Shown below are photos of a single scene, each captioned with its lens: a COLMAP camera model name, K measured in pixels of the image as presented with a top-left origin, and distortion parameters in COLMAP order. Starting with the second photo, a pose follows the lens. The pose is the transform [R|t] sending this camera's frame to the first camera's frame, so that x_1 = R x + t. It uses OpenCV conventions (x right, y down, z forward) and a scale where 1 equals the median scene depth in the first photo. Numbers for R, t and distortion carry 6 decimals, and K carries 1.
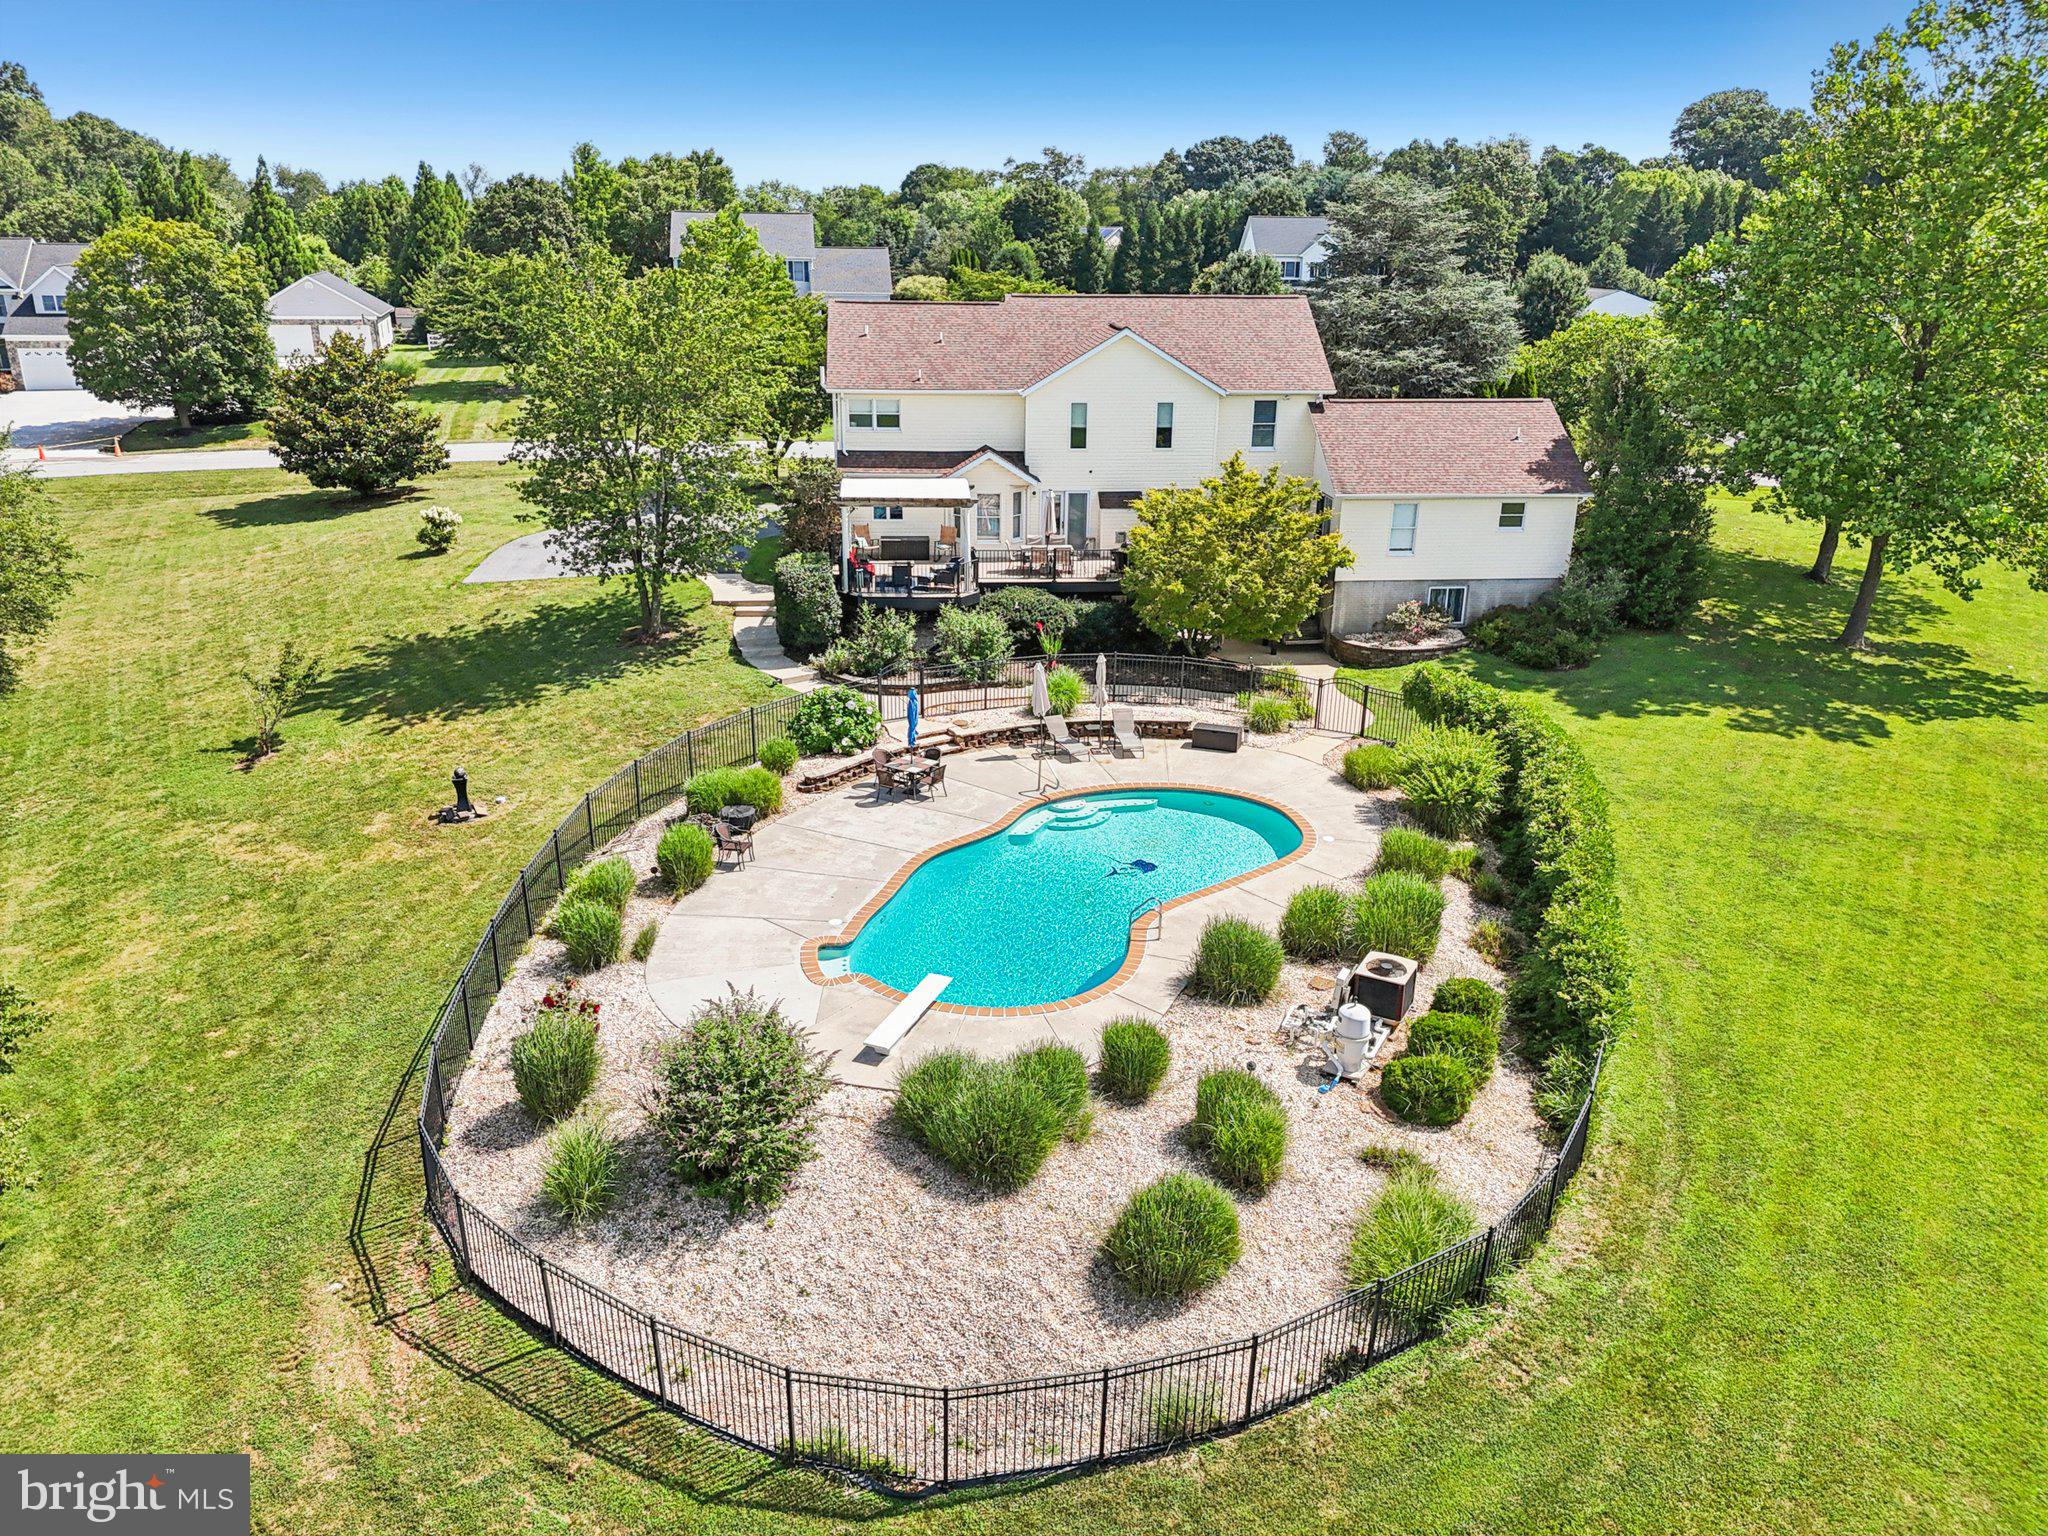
lens RADIAL K [[1515.4, 0, 1021.2], [0, 1515.4, 762.4], [0, 0, 1]] dist [0.067388, -0.055811]
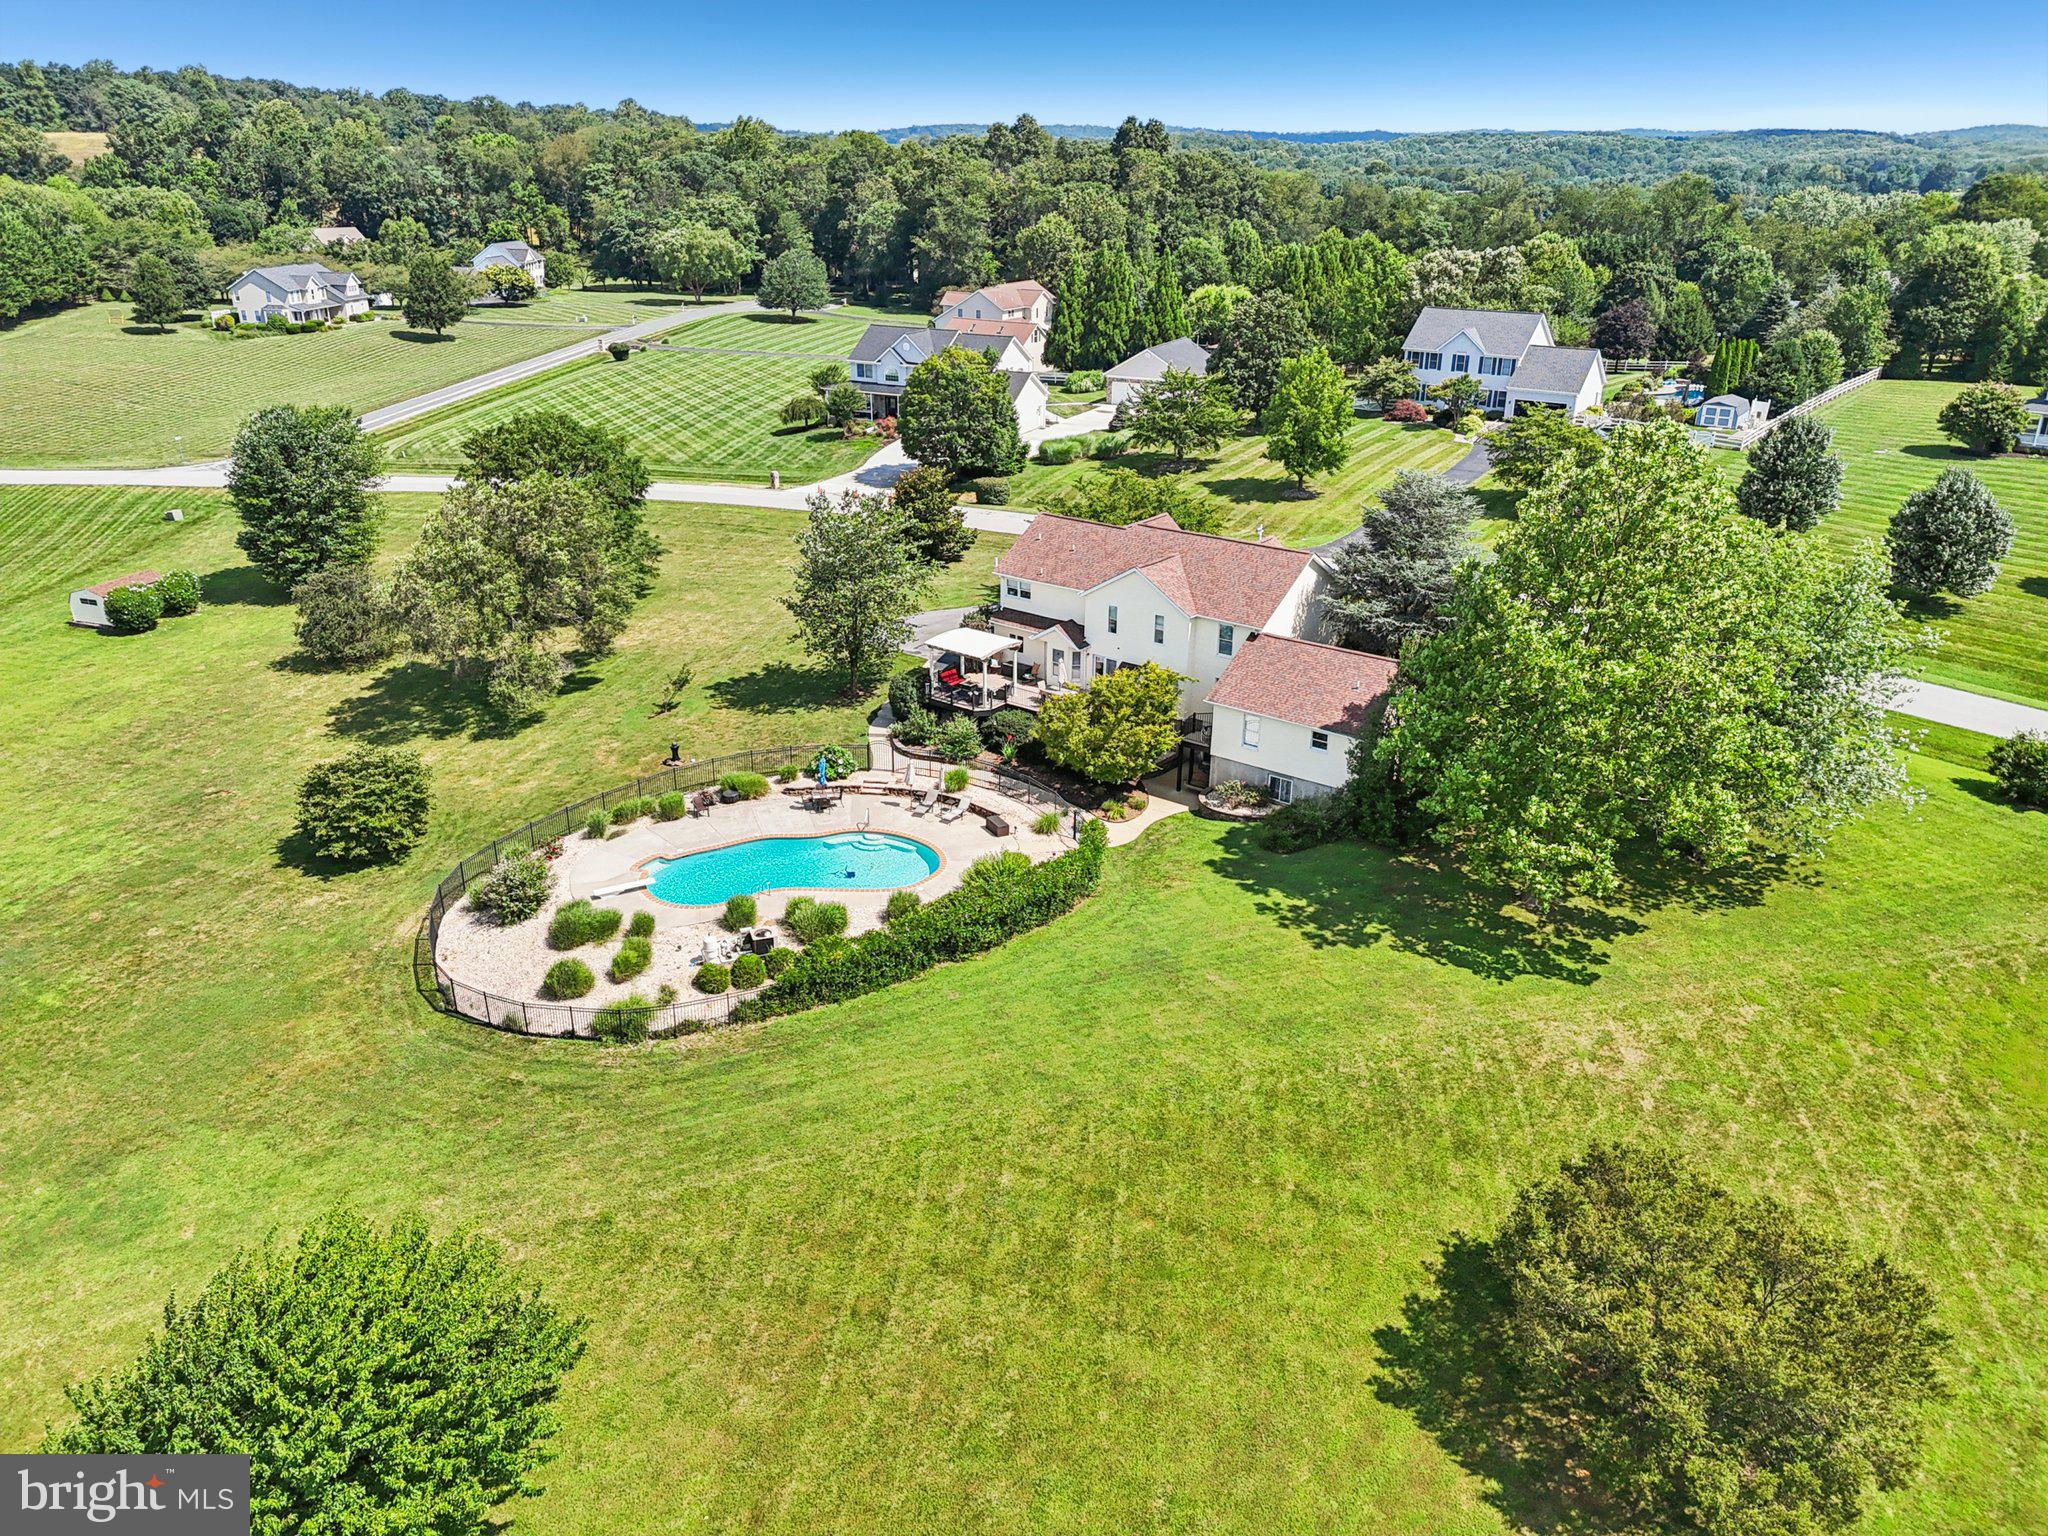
lens RADIAL K [[1515.4, 0, 1045.0], [0, 1515.4, 766.2], [0, 0, 1]] dist [0.067388, -0.055811]
pose [[0.750322, 0.252298, -0.611034, 0.970265], [-0.224364, 0.966633, 0.123617, -0.248165], [0.621834, 0.044342, 0.781893, -0.267594]]
